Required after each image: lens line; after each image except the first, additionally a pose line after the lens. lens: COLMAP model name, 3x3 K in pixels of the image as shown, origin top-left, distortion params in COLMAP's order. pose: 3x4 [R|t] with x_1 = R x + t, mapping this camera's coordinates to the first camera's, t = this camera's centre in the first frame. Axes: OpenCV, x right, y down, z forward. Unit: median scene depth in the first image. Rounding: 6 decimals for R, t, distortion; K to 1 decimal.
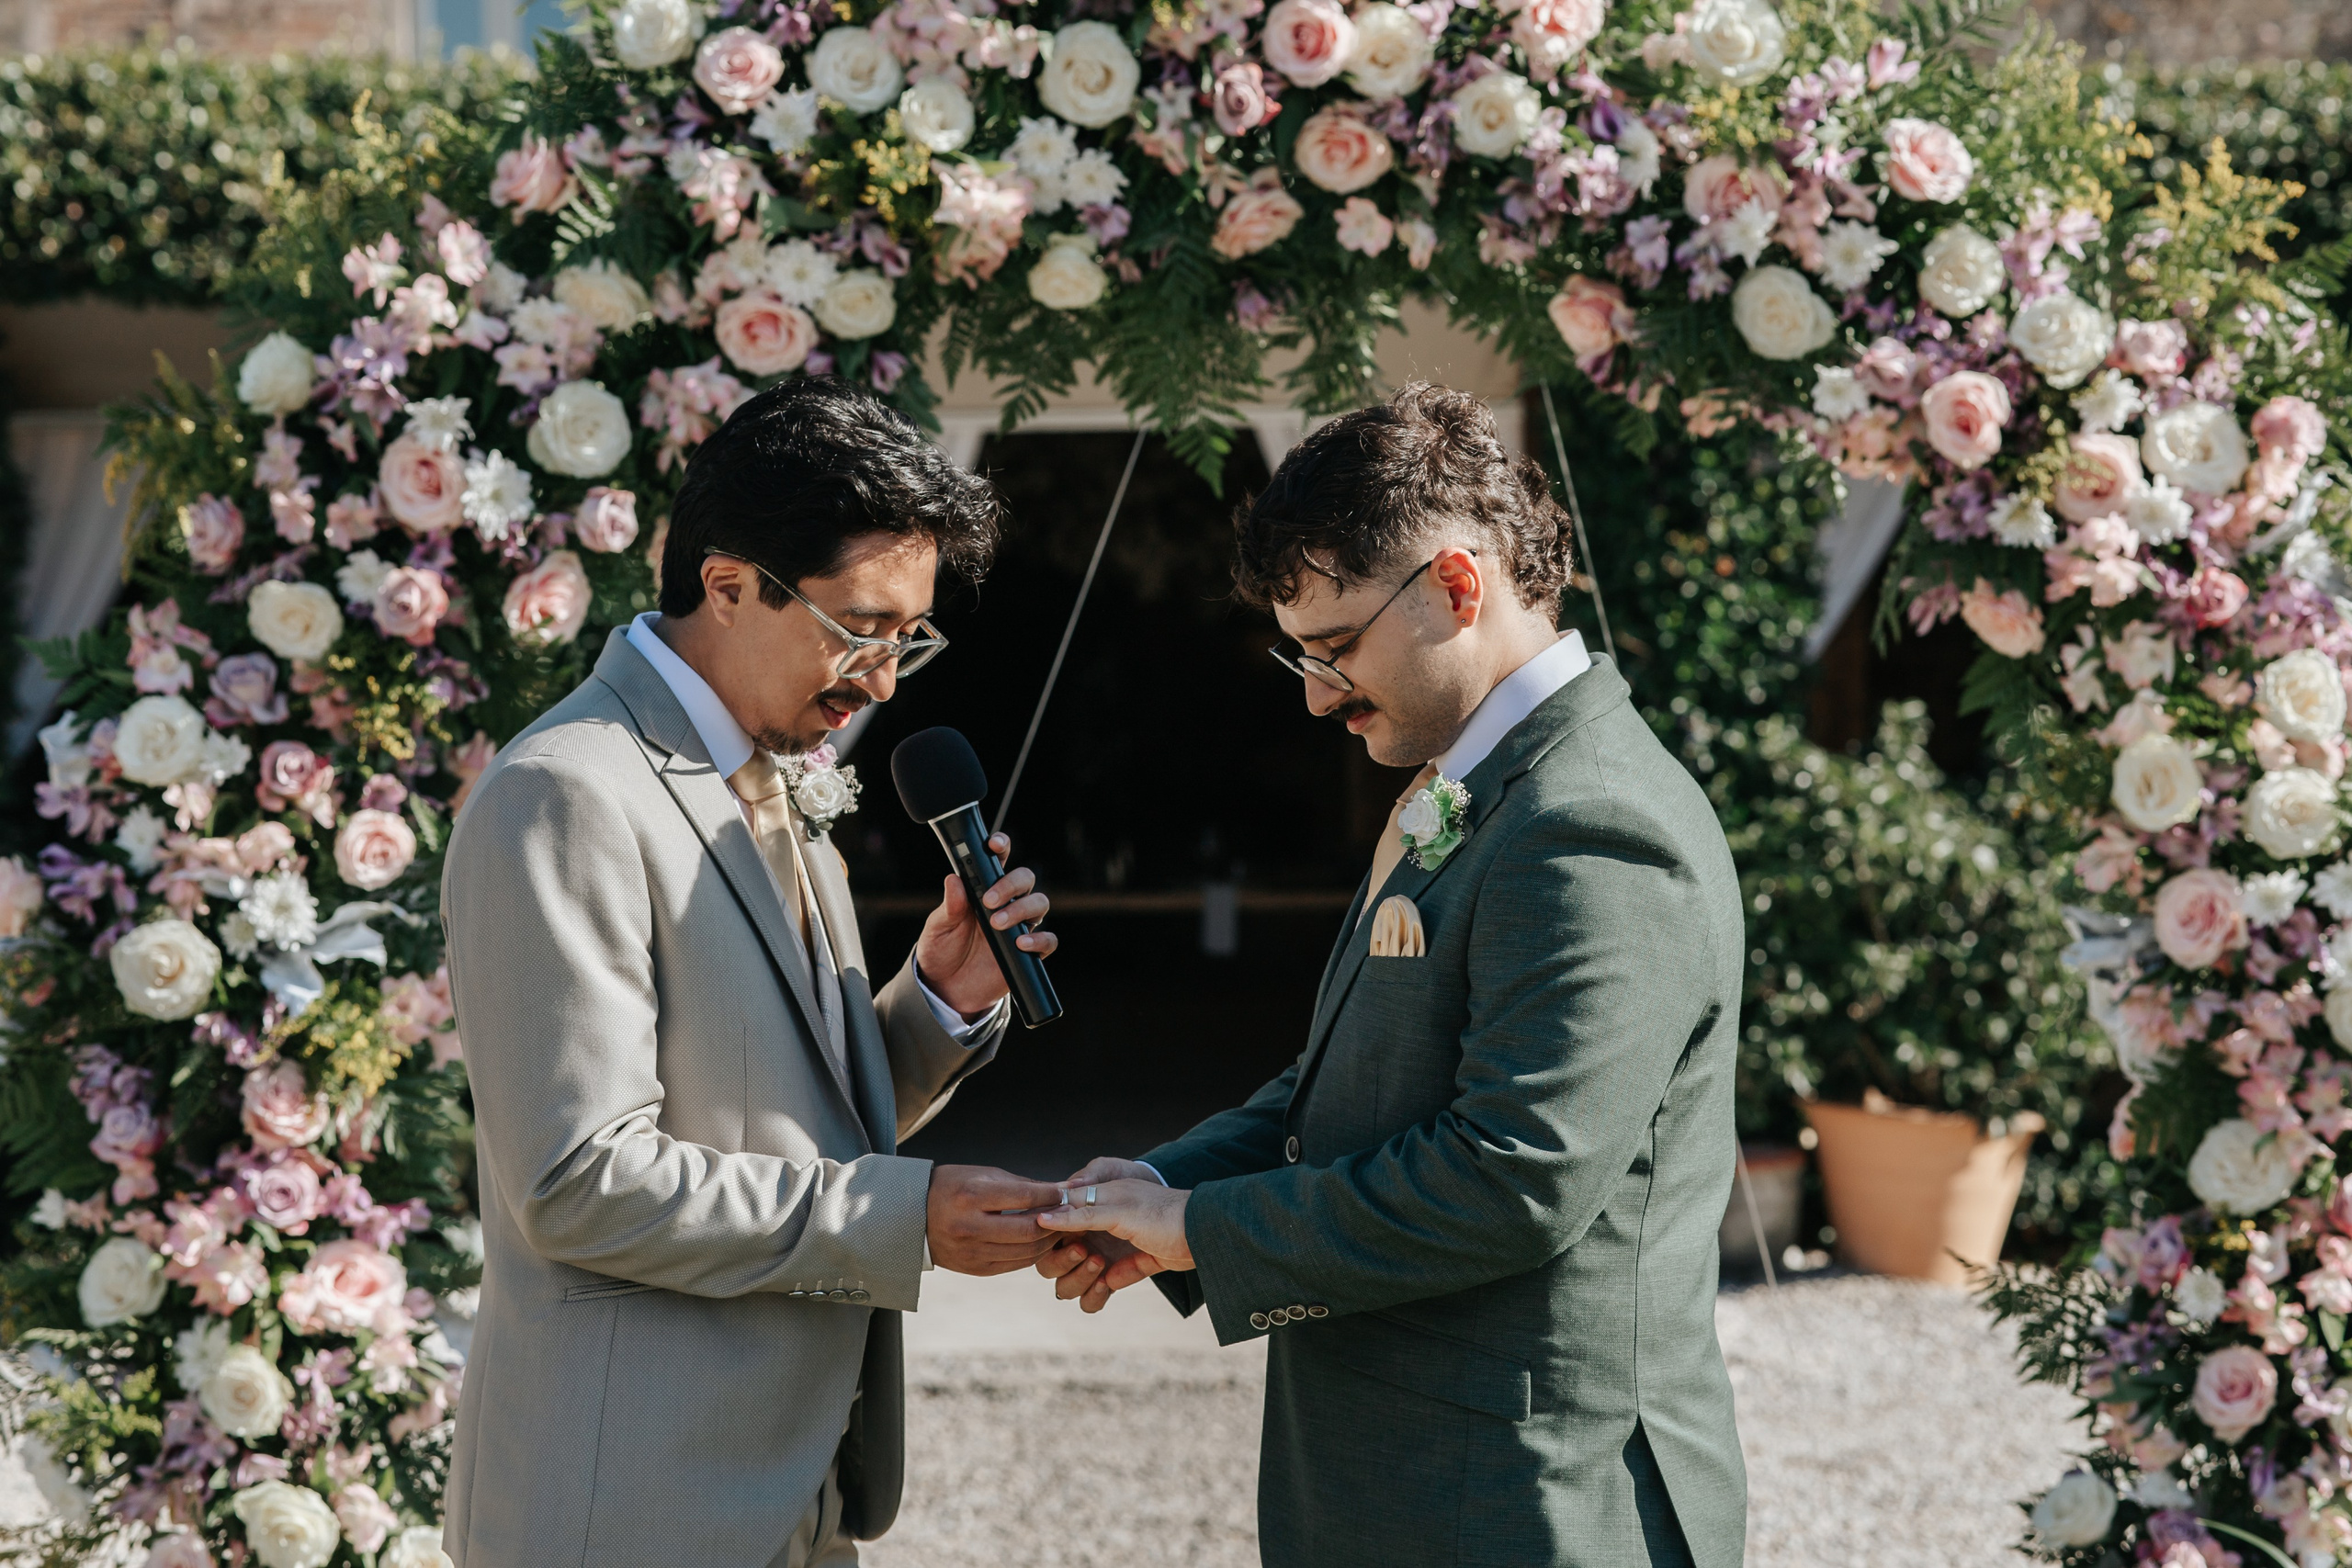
lens RADIAL K [[5760.2, 0, 1263.4], [0, 5760.2, 762.5], [0, 0, 1]] dist [0.310880, 0.000000]
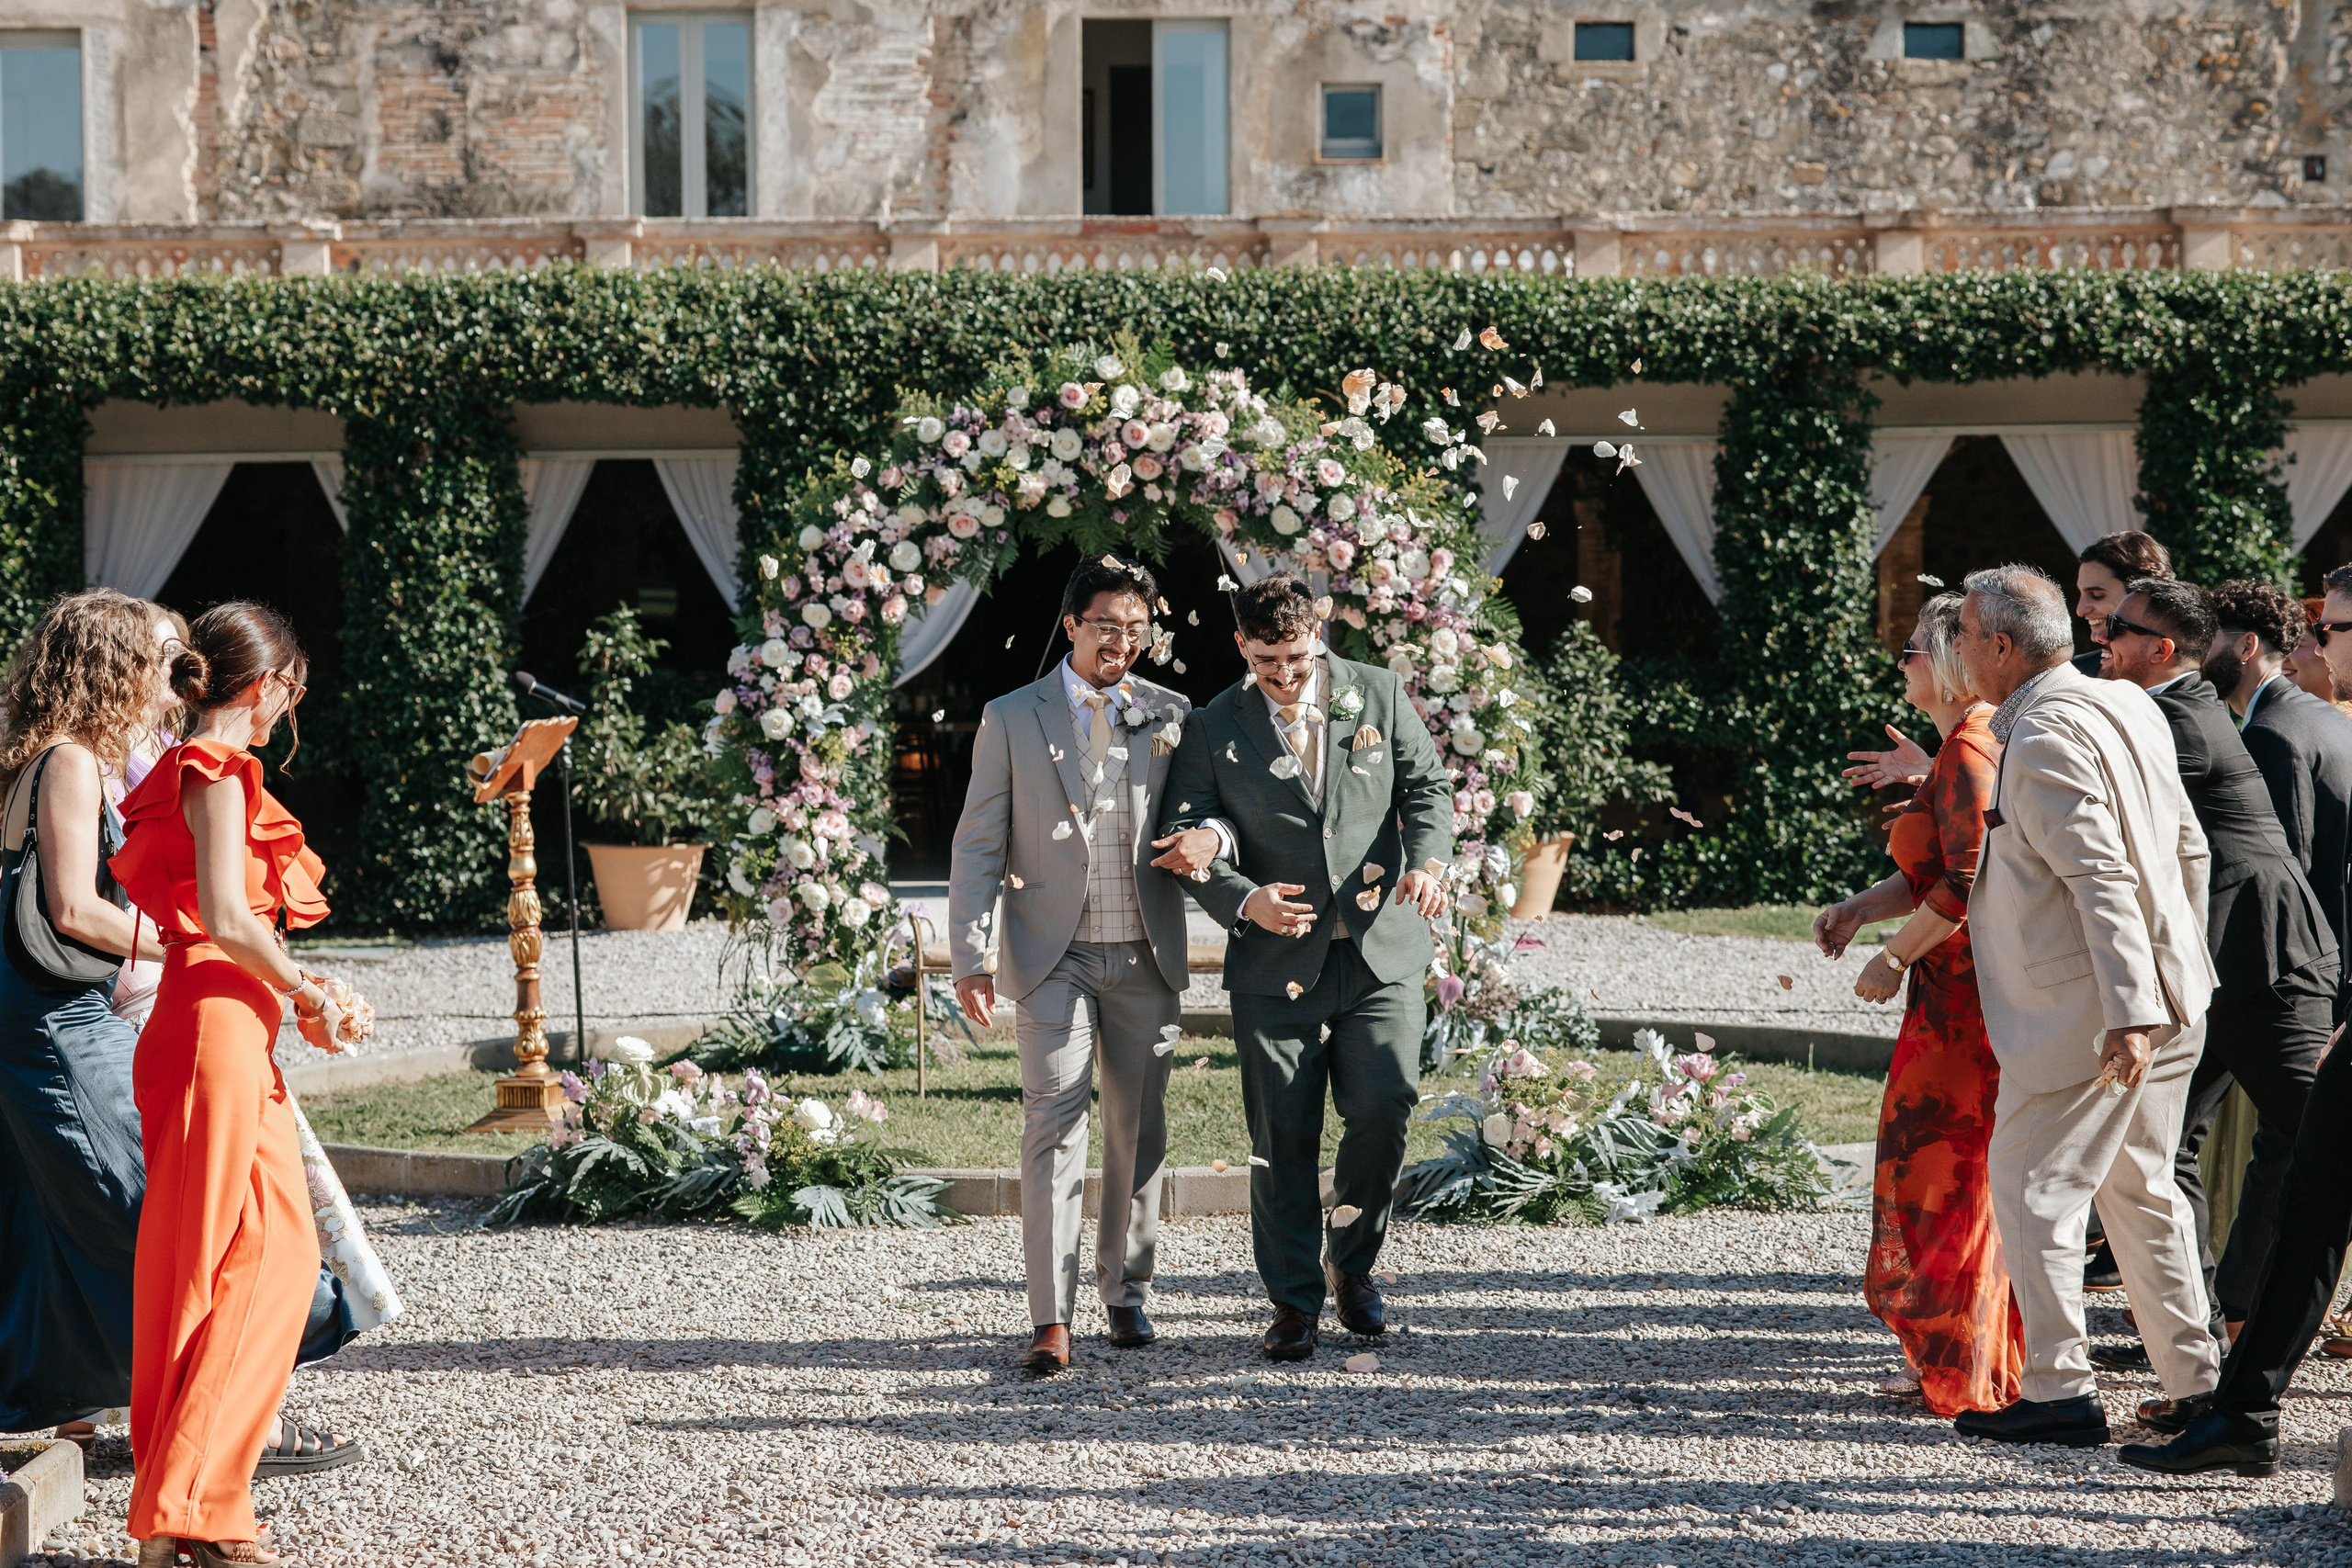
lens RADIAL K [[5760.2, 0, 1305.5], [0, 5760.2, 733.4], [0, 0, 1]] dist [0.310880, 0.000000]
pose [[0.999976, 0.004994, -0.004789, 0.117127], [-0.004903, 0.999810, 0.018890, -0.020791], [0.004882, -0.018866, 0.999810, -2.164915]]
